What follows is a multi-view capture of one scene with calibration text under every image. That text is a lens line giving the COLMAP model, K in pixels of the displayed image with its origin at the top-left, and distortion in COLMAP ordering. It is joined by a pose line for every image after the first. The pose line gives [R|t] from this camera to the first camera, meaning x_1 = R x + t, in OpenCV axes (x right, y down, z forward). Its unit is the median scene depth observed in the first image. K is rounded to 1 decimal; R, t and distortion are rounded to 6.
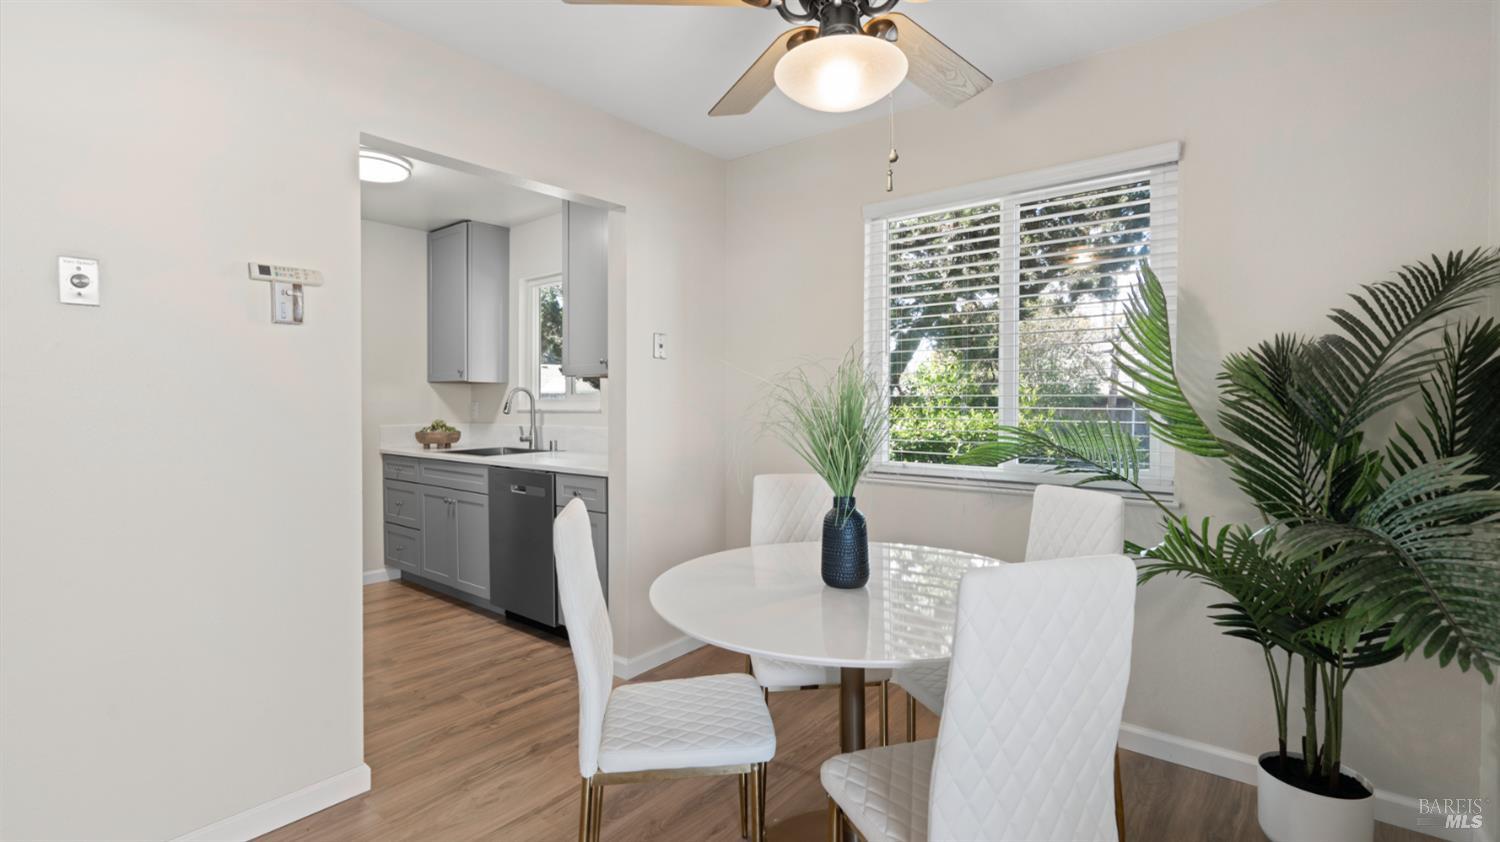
lens RADIAL K [[680.8, 0, 741.9], [0, 680.8, 412.5], [0, 0, 1]] dist [-0.002062, -0.000072]
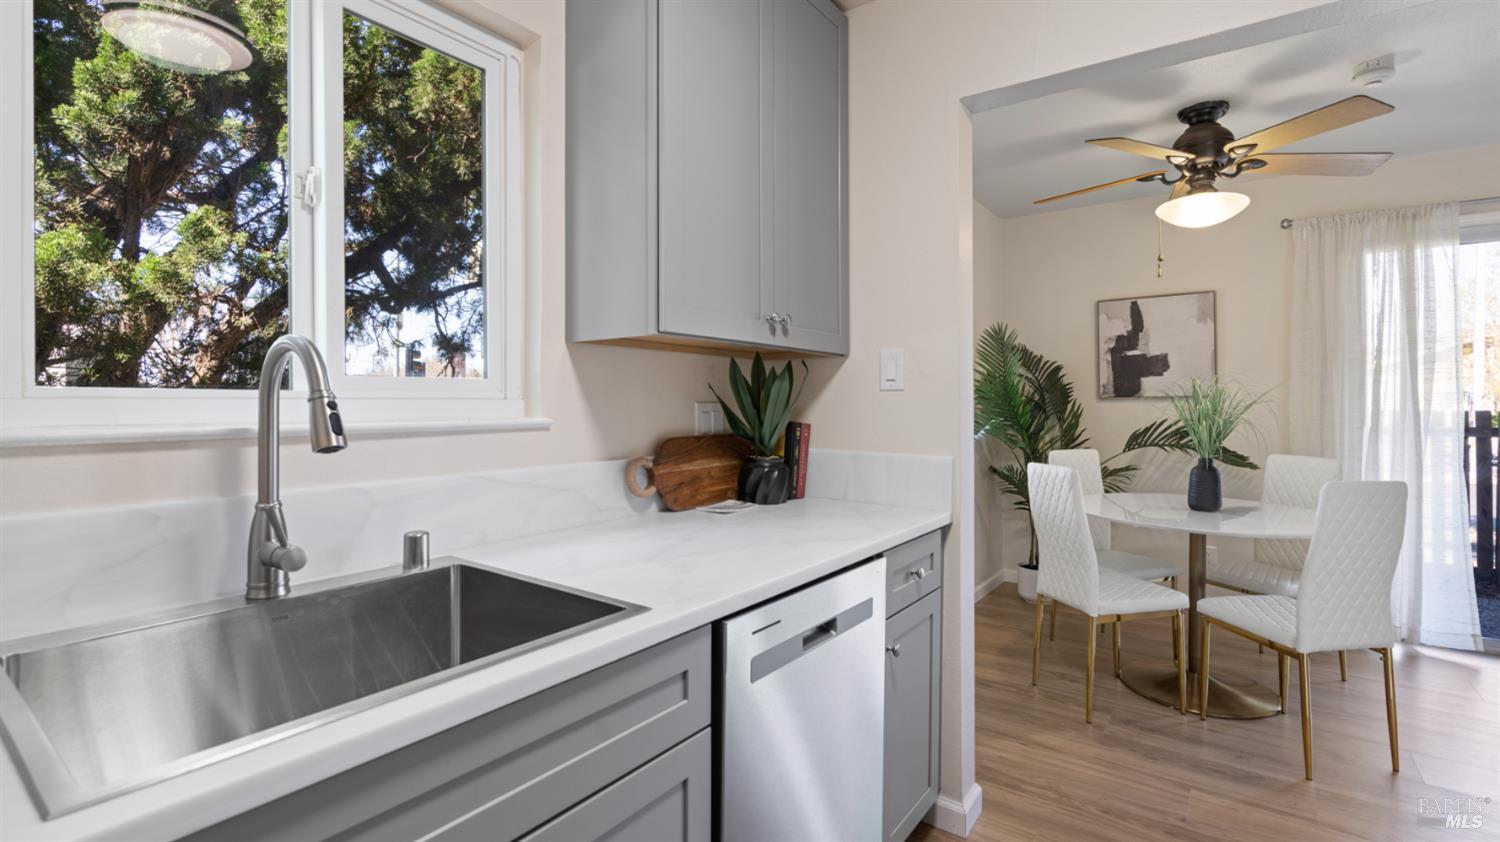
lens RADIAL K [[680.8, 0, 751.1], [0, 680.8, 412.1], [0, 0, 1]] dist [-0.002062, -0.000072]
pose [[-0.065264, -0.013124, 0.997782, -0.578758], [0.014288, 0.999799, 0.014085, -0.011644], [-0.997766, 0.015176, -0.065063, 0.879690]]
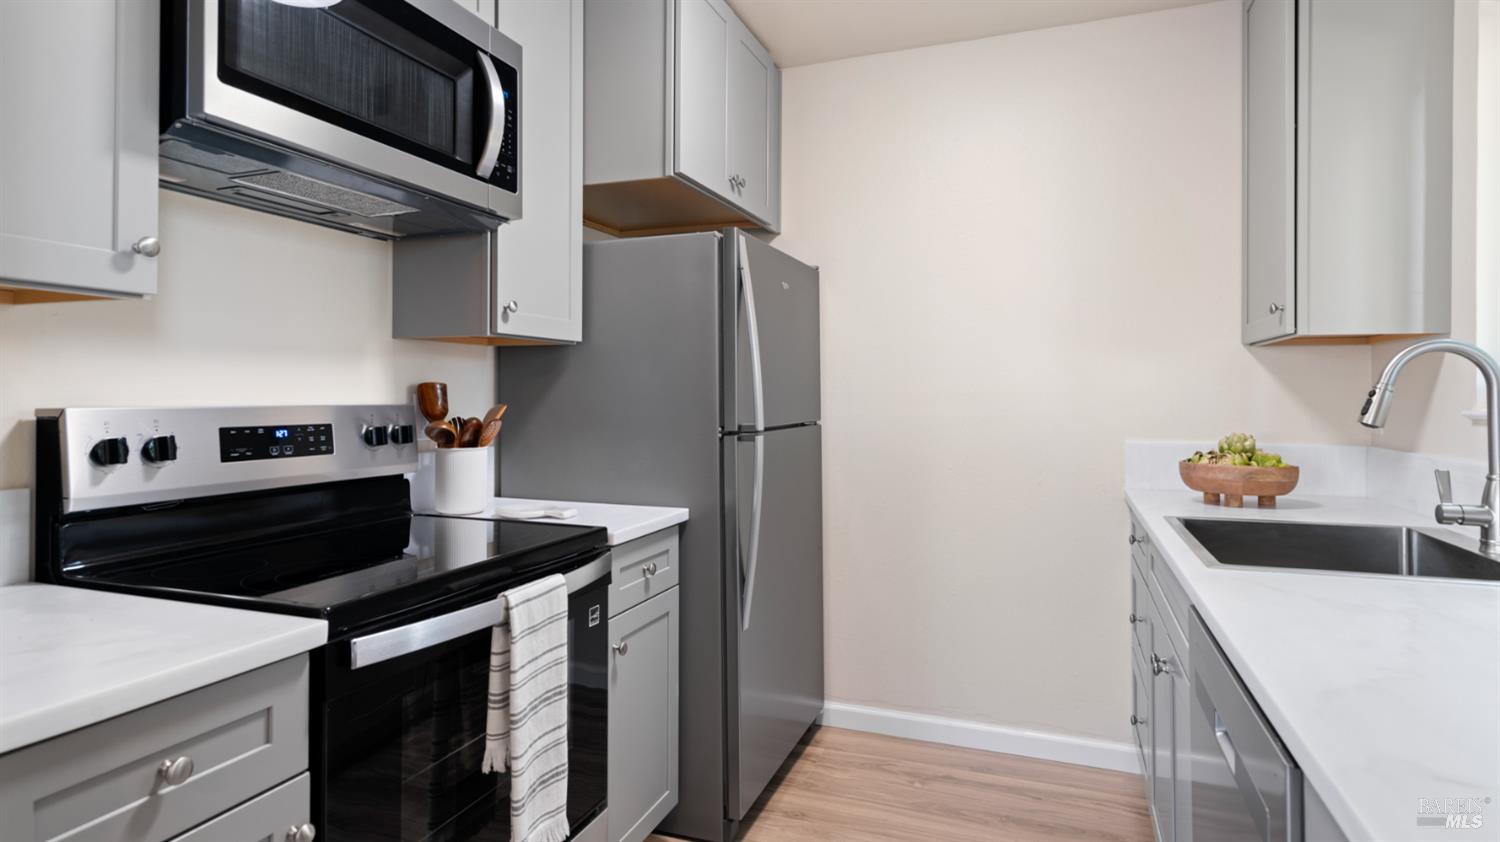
lens RADIAL K [[794.4, 0, 756.1], [0, 794.4, 396.4], [0, 0, 1]] dist [0.002559, 0.001076]
pose [[0.315502, 0.002834, -0.948921, -0.091329], [-0.017824, 0.999837, -0.002940, -0.005995], [0.948757, 0.017841, 0.315501, 0.620120]]
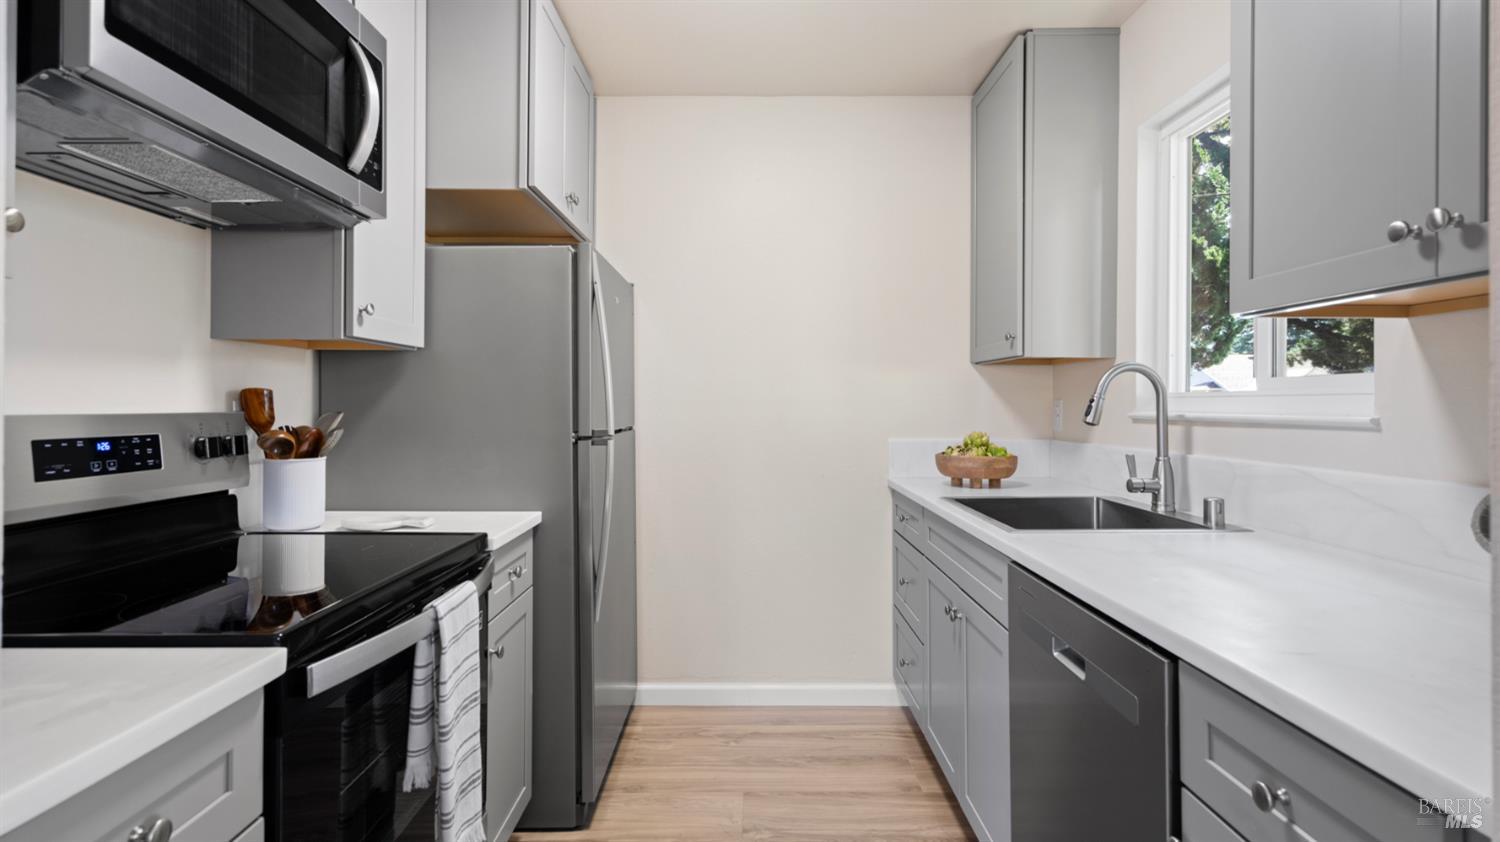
lens RADIAL K [[729.9, 0, 748.3], [0, 729.9, 404.9], [0, 0, 1]] dist [-0.000210, 0.002448]
pose [[0.629637, 0.003144, -0.776883, -0.124704], [-0.014955, 0.999856, -0.008074, -0.003829], [0.776745, 0.016702, 0.629593, 0.542379]]
